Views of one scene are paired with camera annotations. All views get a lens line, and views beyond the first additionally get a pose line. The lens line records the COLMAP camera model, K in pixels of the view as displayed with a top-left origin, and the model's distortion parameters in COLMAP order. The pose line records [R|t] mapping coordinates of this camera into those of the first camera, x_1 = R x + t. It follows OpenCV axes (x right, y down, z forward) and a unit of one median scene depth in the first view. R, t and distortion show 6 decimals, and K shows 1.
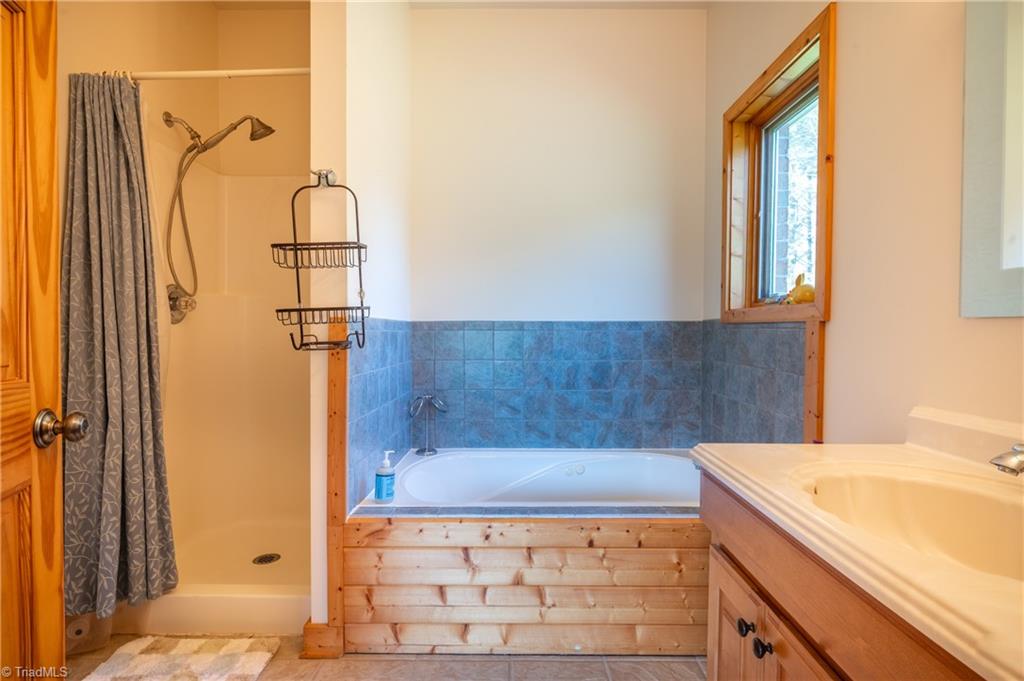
lens RADIAL K [[524.5, 0, 510.8], [0, 524.5, 341.9], [0, 0, 1]] dist [-0.006172, -0.000939]
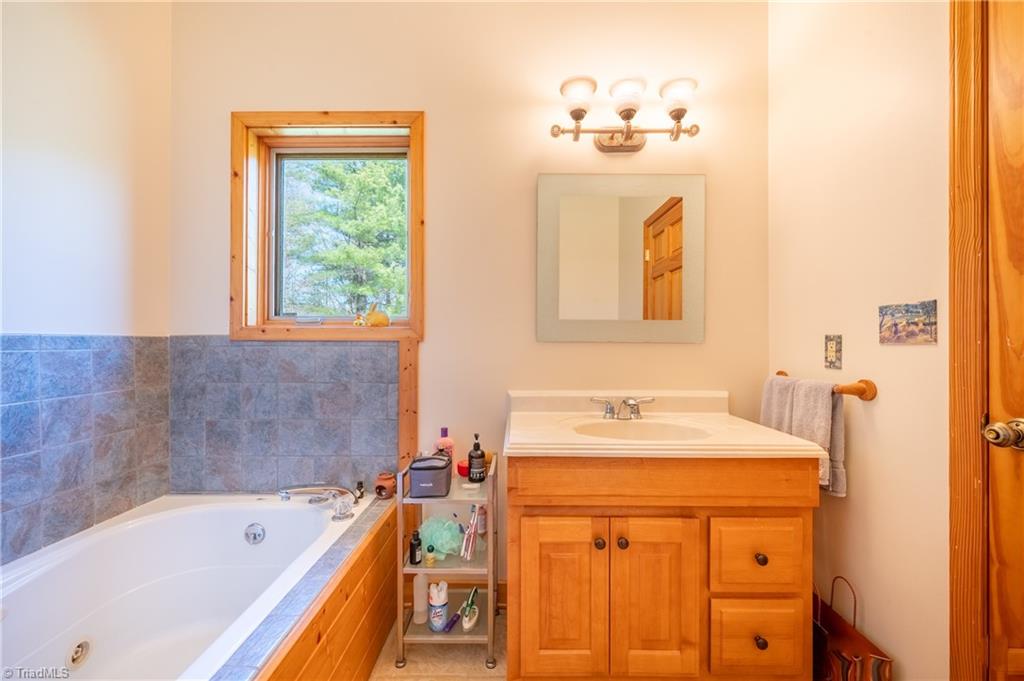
lens RADIAL K [[406.0, 0, 512.2], [0, 406.0, 340.8], [0, 0, 1]] dist [0.001222, 0.000010]
pose [[-0.003484, 0.004631, 0.999983, -0.271881], [0.021140, 0.999766, -0.004556, -0.018844], [-0.999770, 0.021124, -0.003581, 0.463874]]
